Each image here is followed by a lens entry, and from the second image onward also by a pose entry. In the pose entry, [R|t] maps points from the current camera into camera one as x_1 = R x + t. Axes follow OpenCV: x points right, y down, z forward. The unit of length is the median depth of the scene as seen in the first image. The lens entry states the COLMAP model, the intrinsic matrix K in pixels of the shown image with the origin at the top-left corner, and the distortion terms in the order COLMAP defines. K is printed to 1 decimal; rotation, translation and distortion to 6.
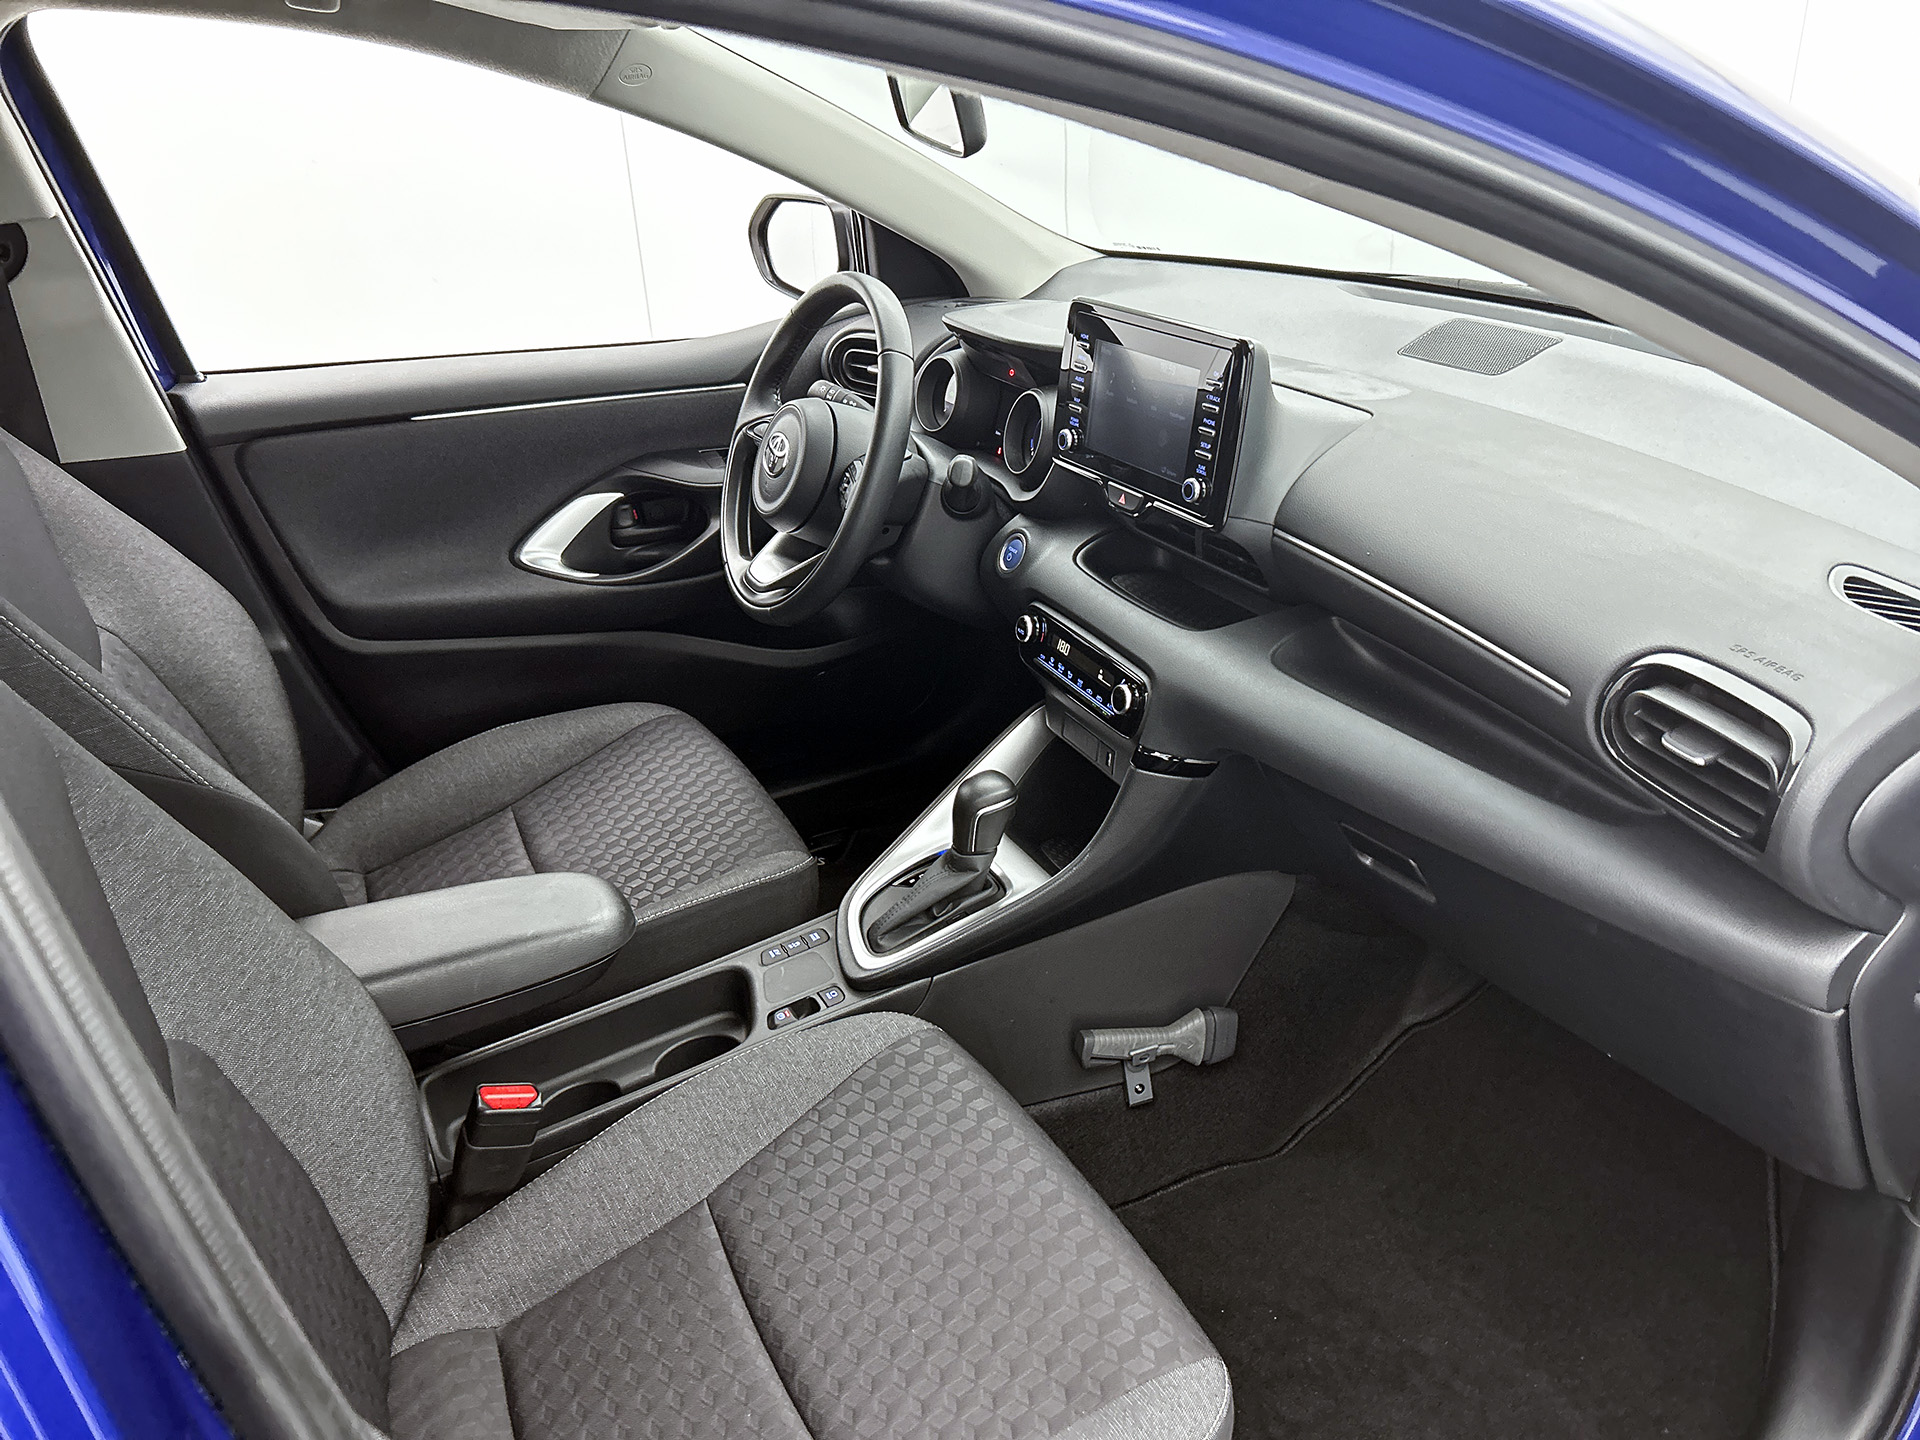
lens RADIAL K [[1436.9, 0, 979.3], [0, 1436.9, 708.6], [0, 0, 1]] dist [0.019590, -0.028374]
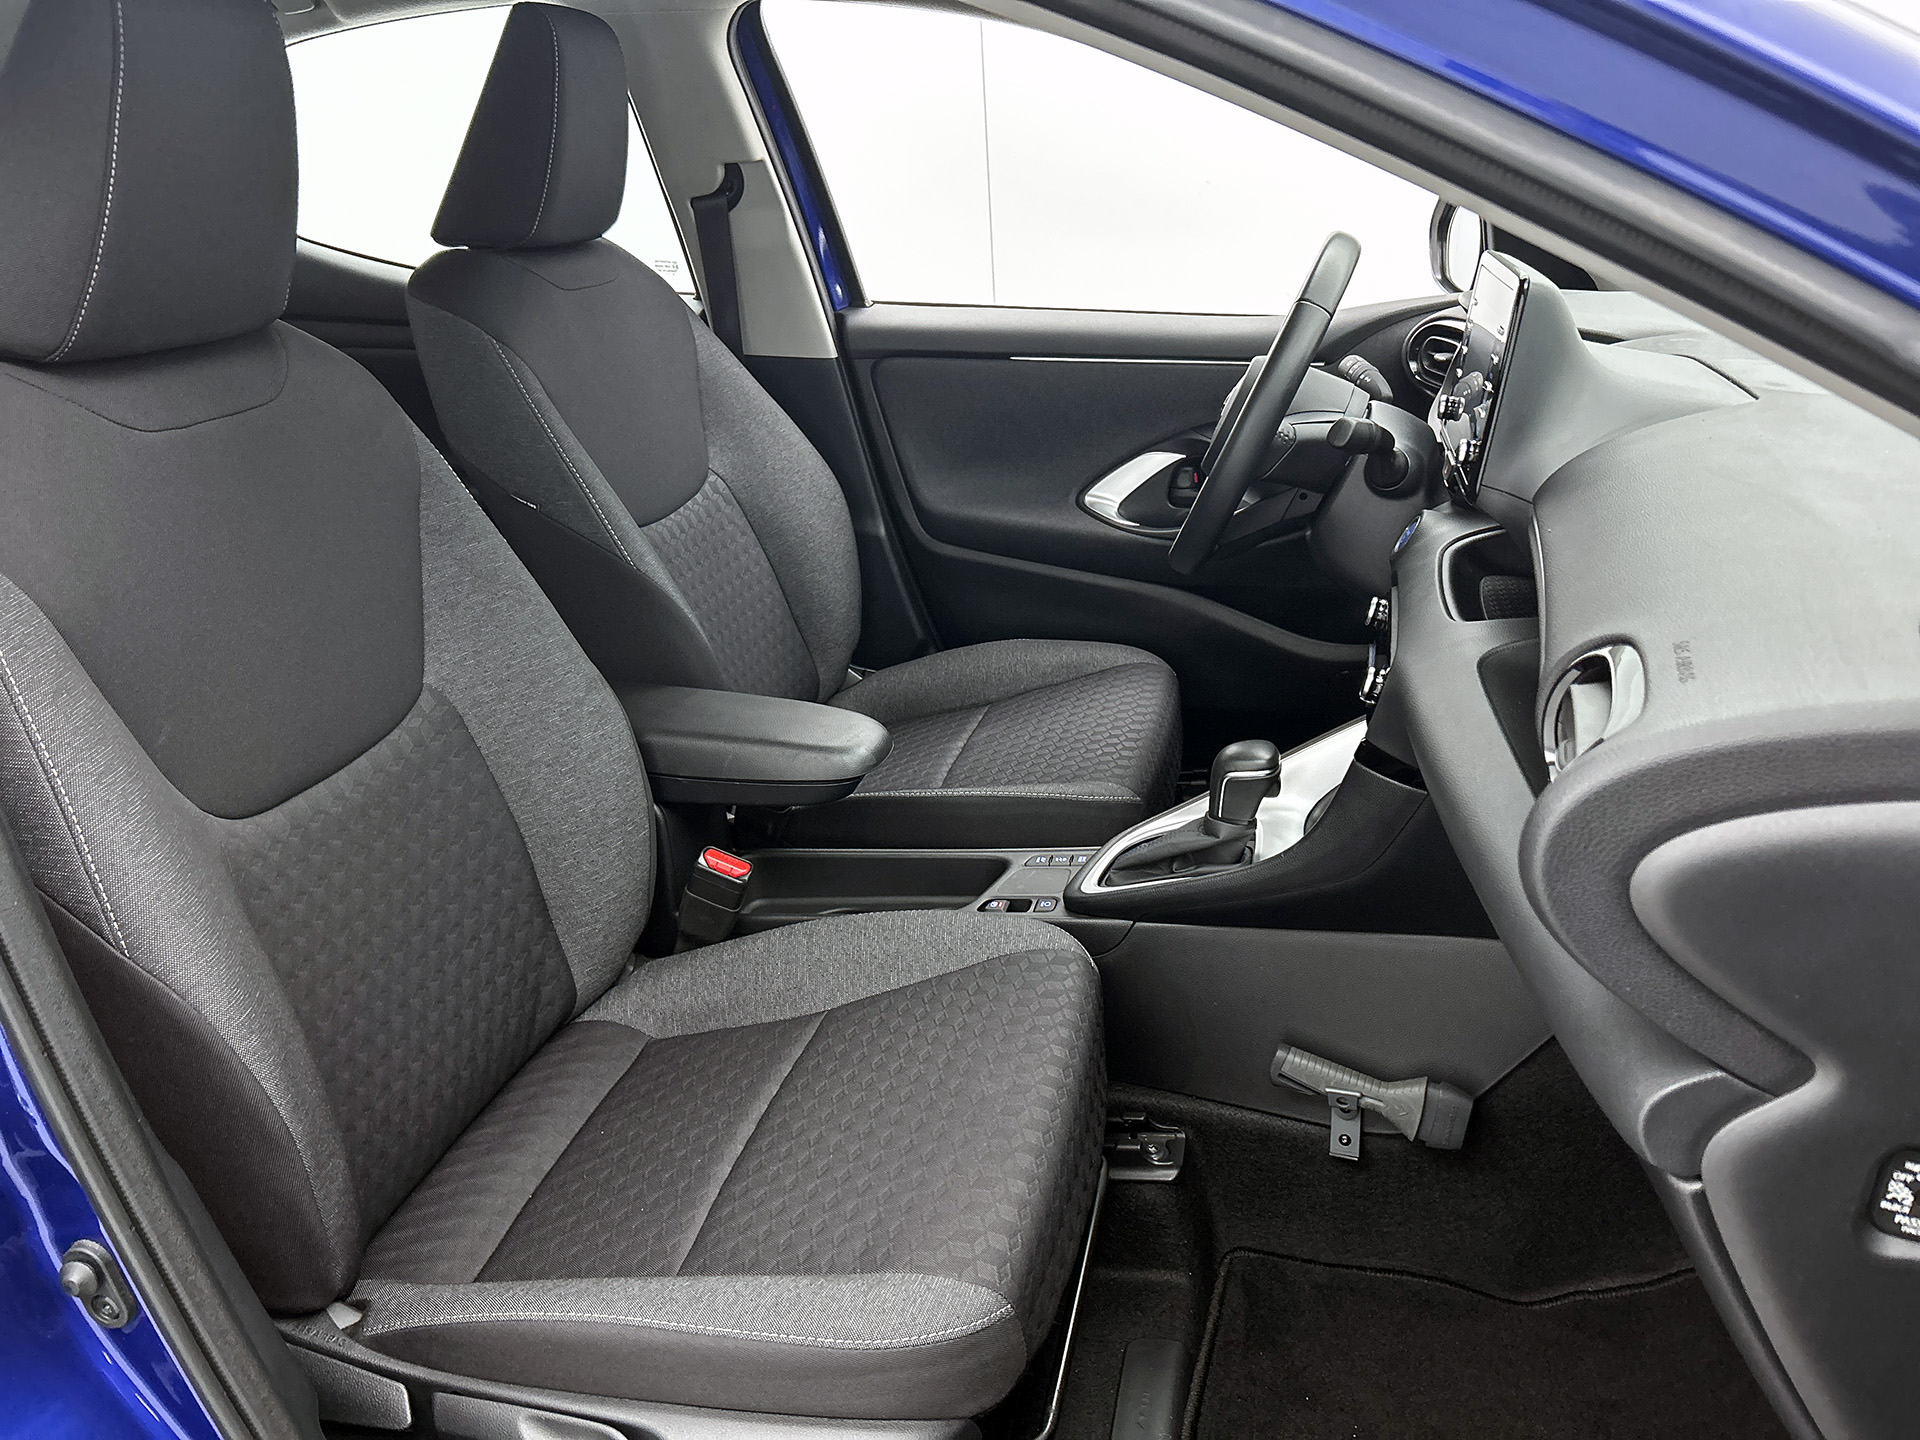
lens RADIAL K [[1436.9, 0, 975.4], [0, 1436.9, 712.4], [0, 0, 1]] dist [0.019590, -0.028374]
pose [[0.757018, 0.236634, -0.609039, 0.379153], [-0.264497, 0.963312, 0.045519, 0.028578], [0.597465, 0.126630, 0.791833, 0.121692]]
